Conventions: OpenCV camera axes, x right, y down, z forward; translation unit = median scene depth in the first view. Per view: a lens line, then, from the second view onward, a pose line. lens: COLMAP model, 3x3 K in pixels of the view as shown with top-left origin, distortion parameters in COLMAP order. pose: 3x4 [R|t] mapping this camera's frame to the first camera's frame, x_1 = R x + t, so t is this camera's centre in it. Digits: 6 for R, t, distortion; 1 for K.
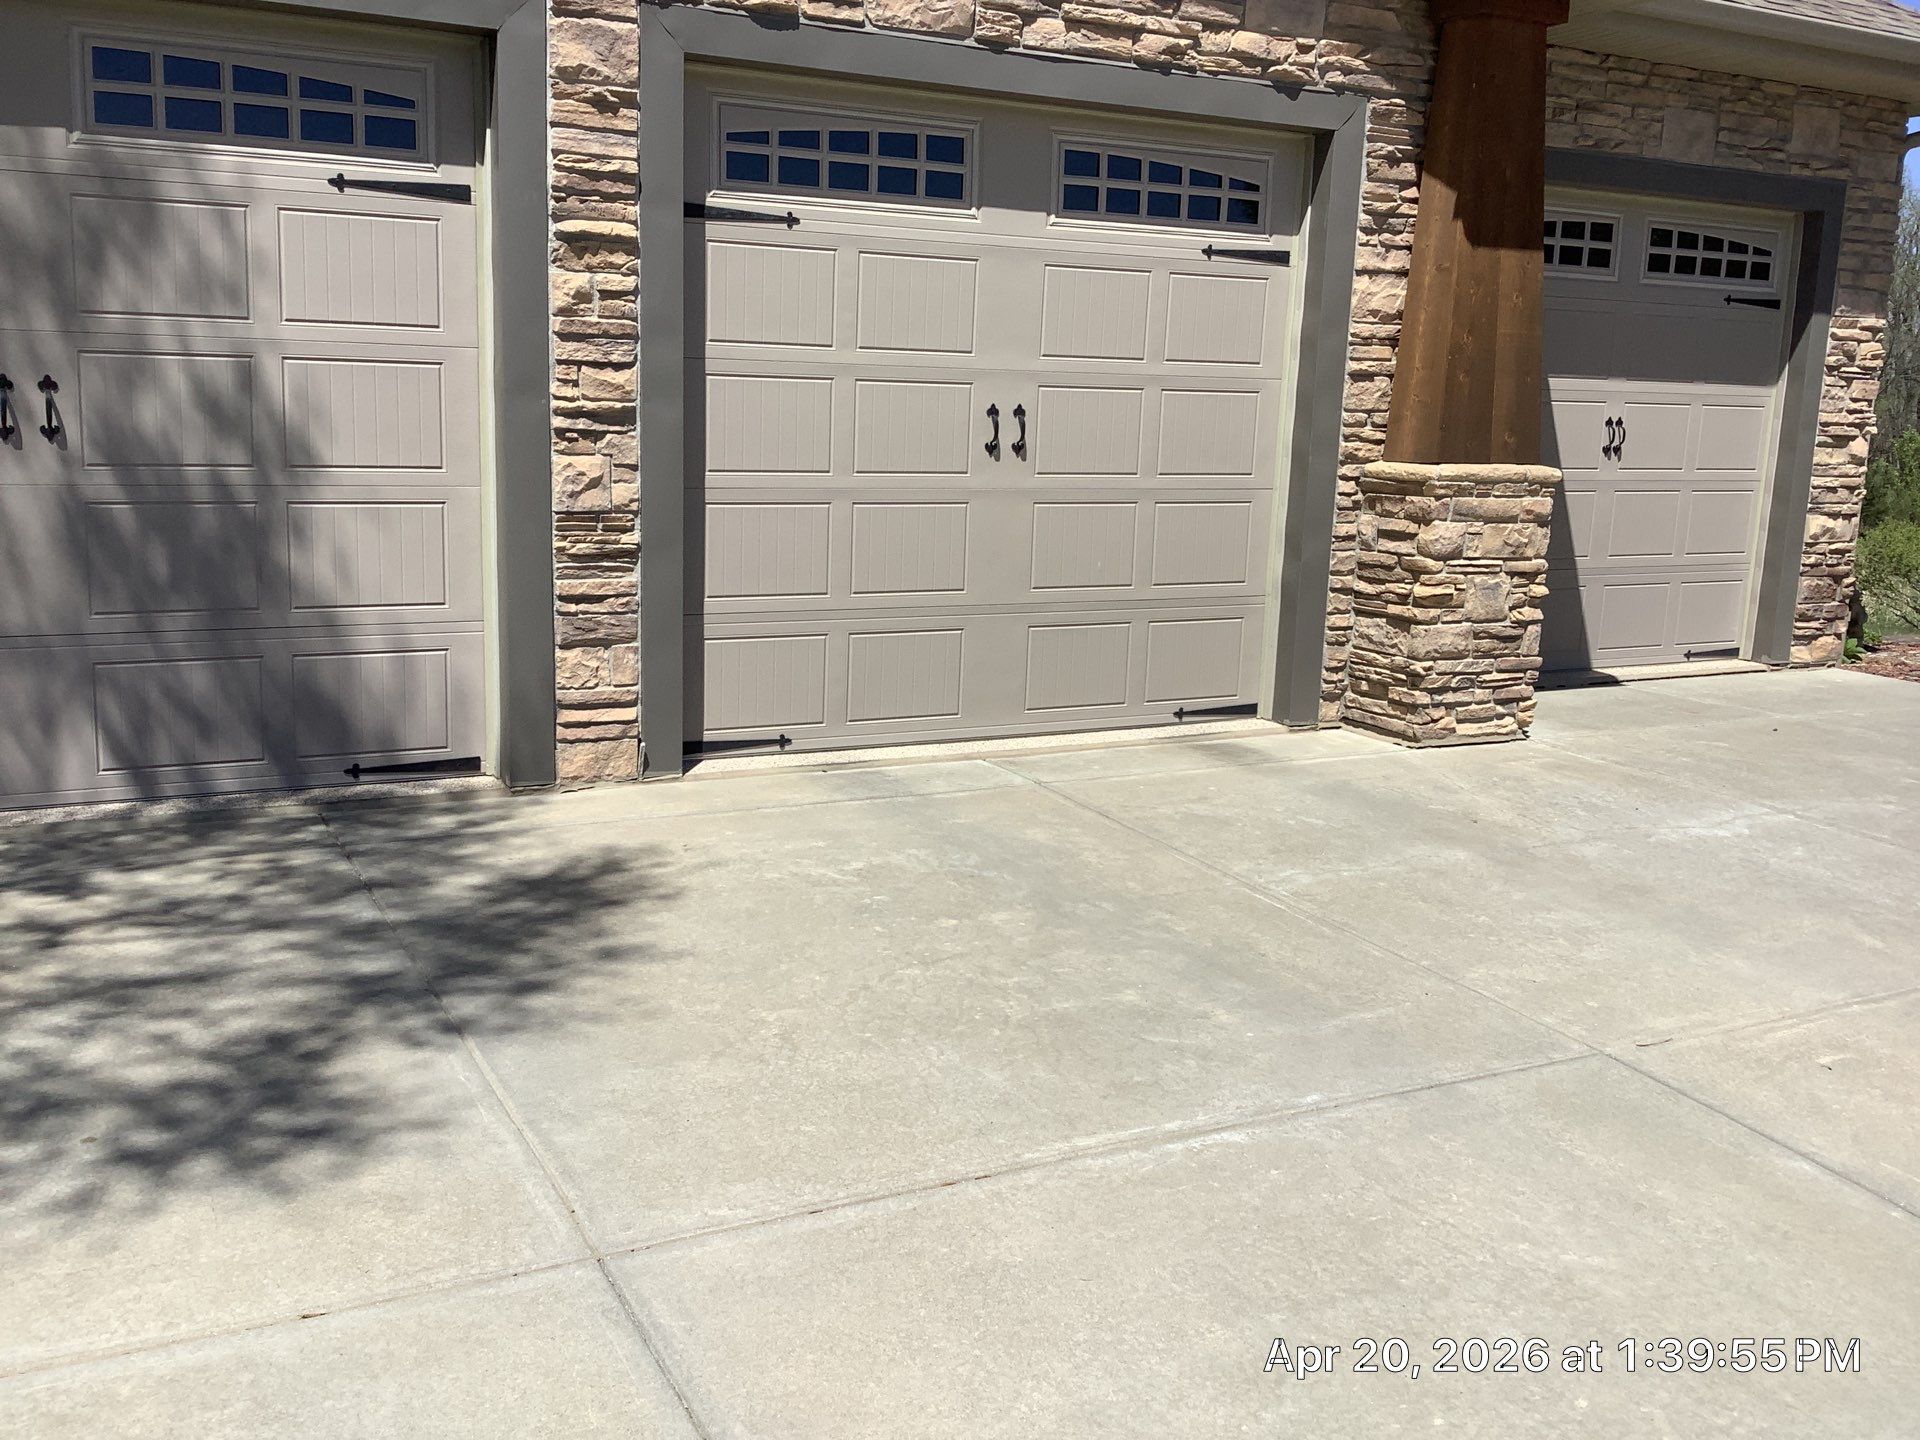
lens RADIAL K [[1773.6, 0, 966.1], [0, 1773.6, 752.6], [0, 0, 1]] dist [0.128127, -0.258785]
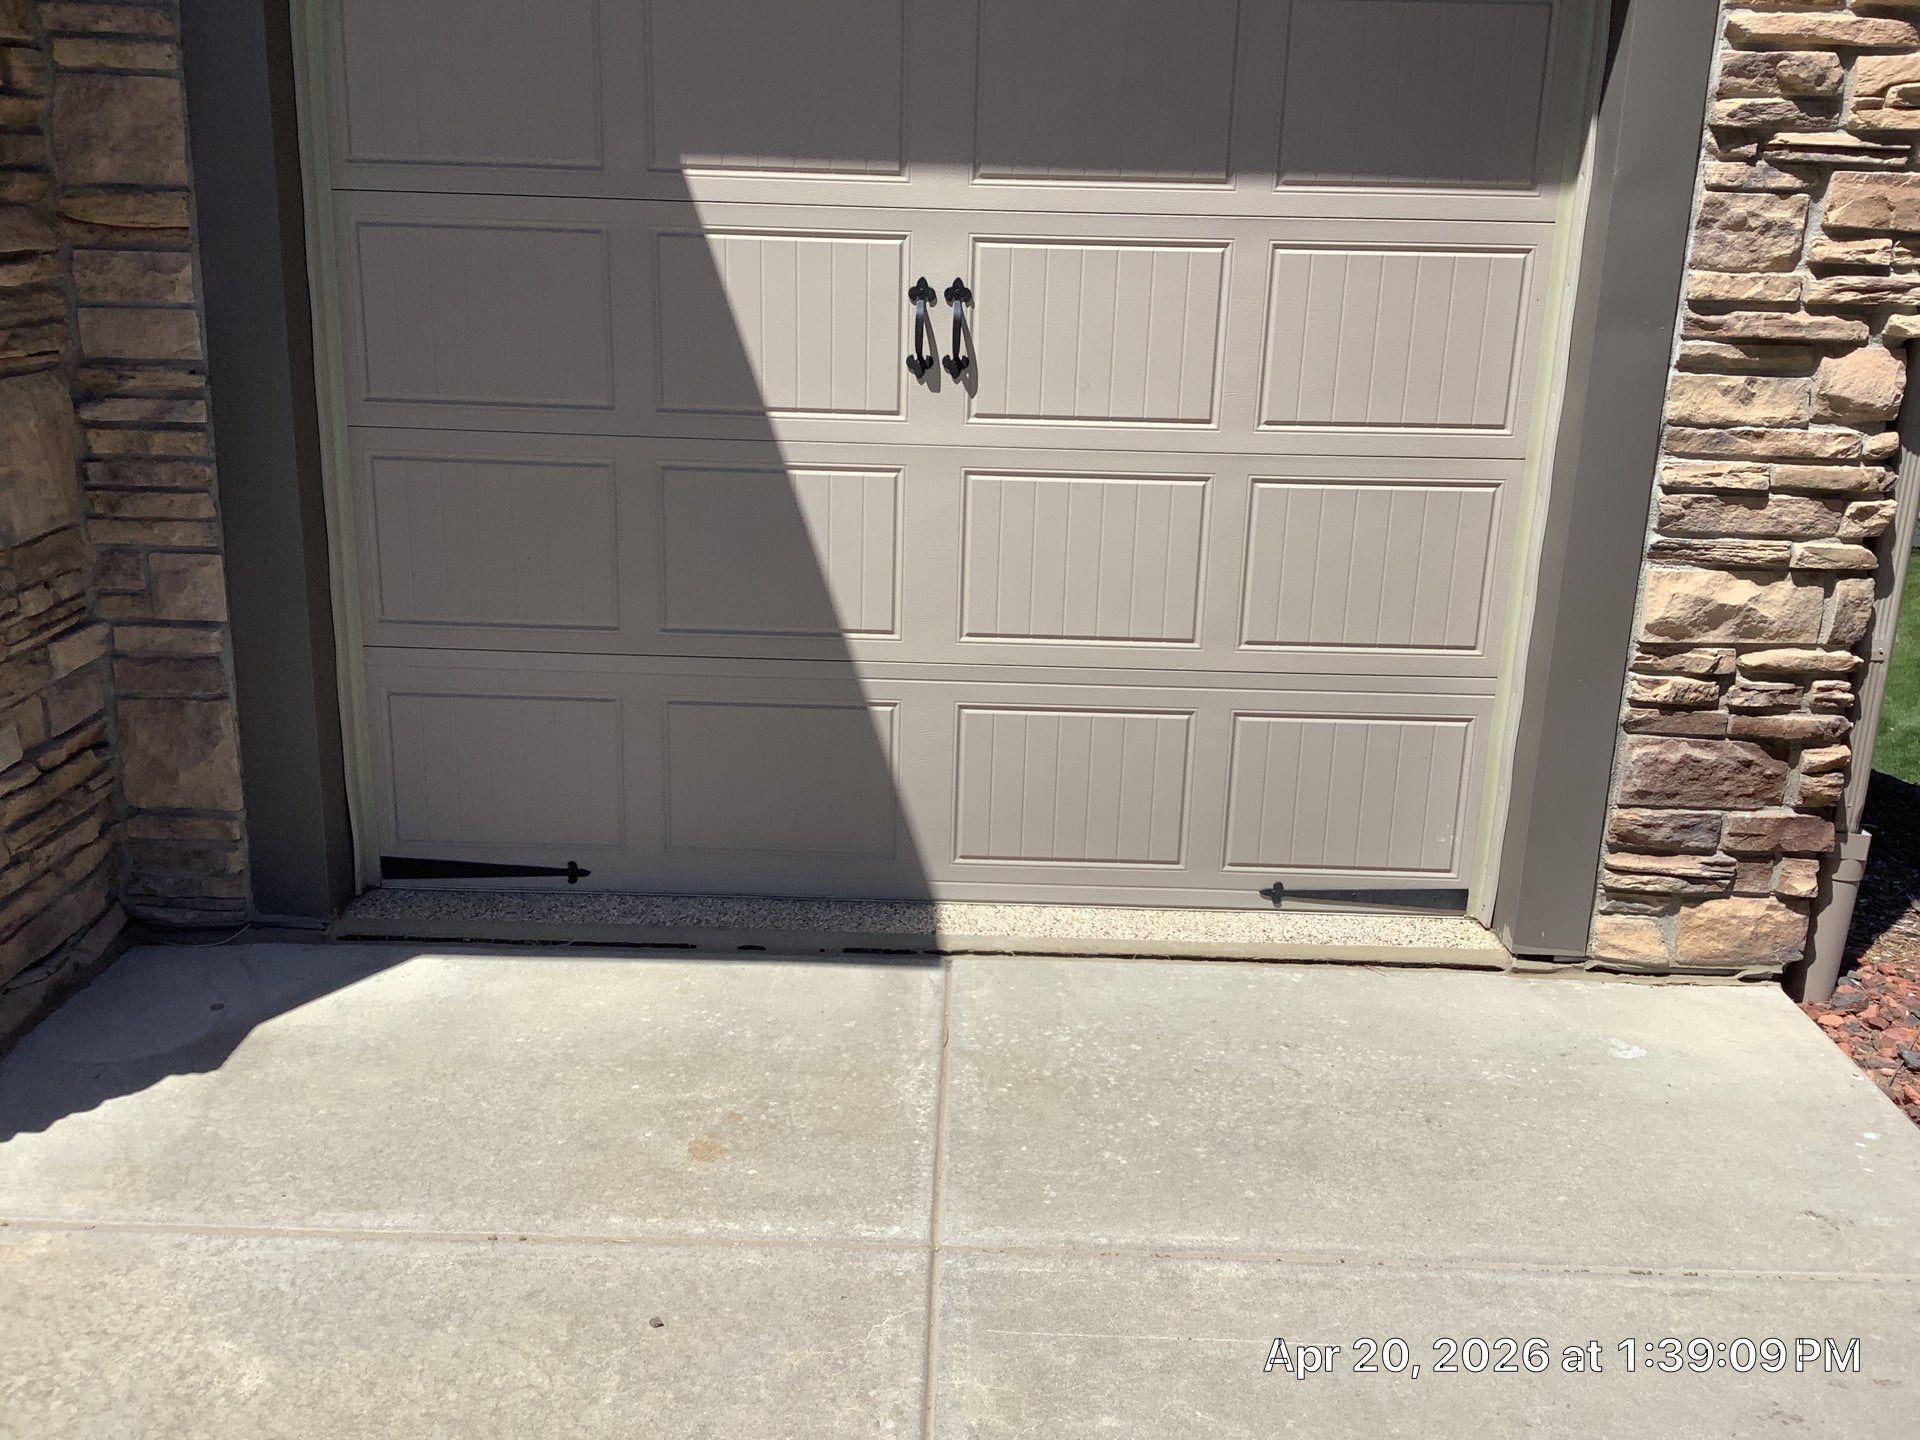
lens RADIAL K [[1739.3, 0, 960.0], [0, 1739.3, 720.0], [0, 0, 1]] dist [0.119174, -0.229416]
pose [[0.876057, 0.131190, -0.464018, 0.692548], [-0.095874, 0.990456, 0.099018, -0.166255], [0.472580, -0.042258, 0.880274, 0.853179]]
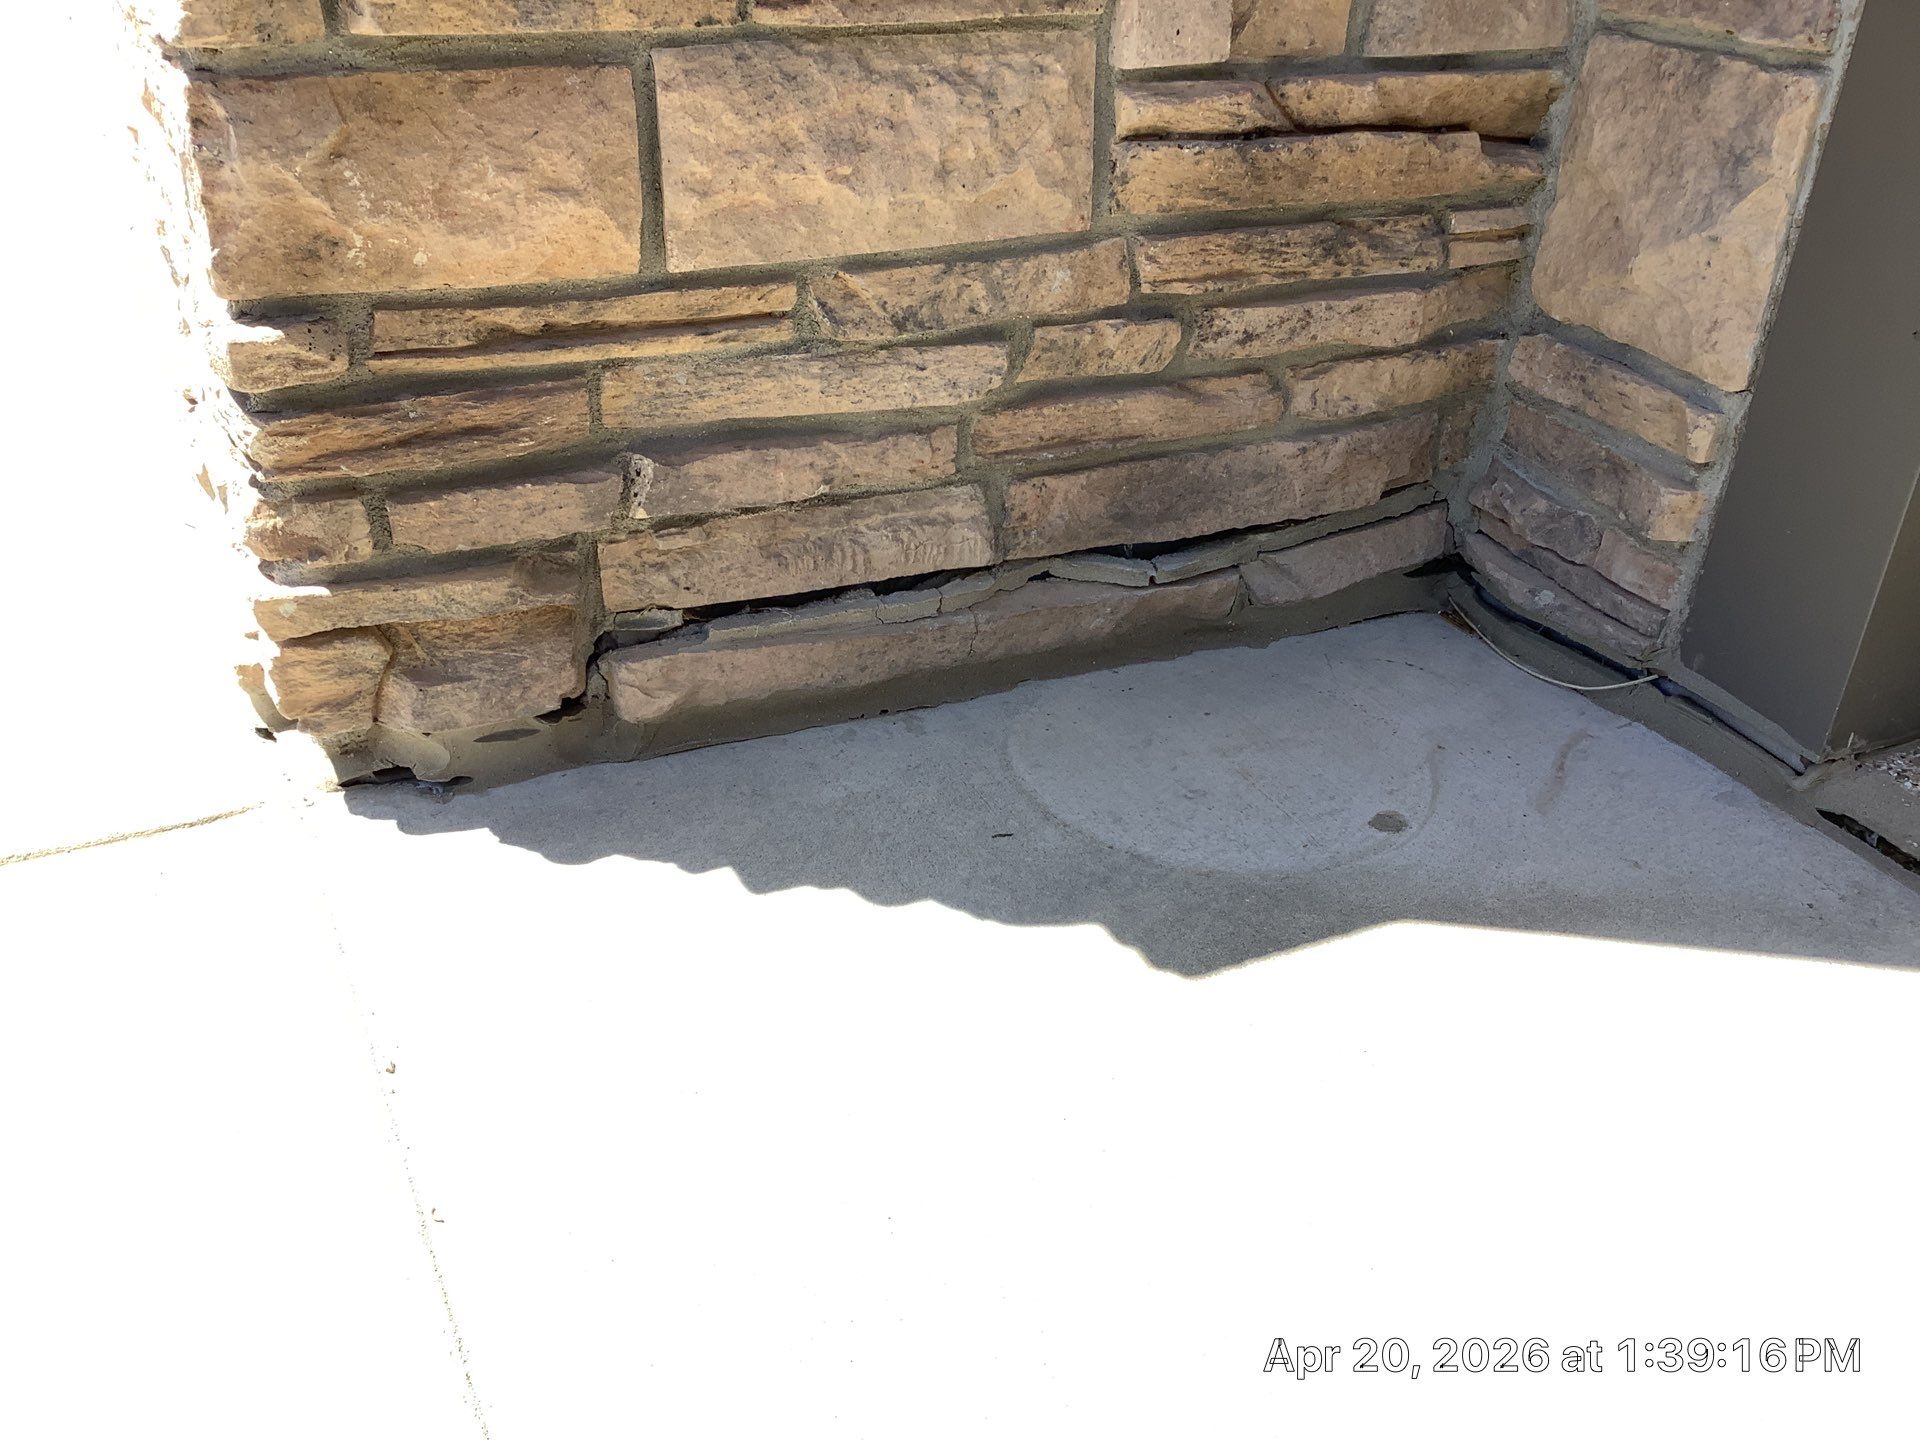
lens RADIAL K [[1739.3, 0, 960.0], [0, 1739.3, 720.0], [0, 0, 1]] dist [0.119174, -0.229416]
pose [[-0.041844, 0.467094, -0.883217, 0.479366], [-0.241406, 0.853073, 0.462590, -0.111117], [0.969522, 0.232571, 0.077064, 1.100784]]
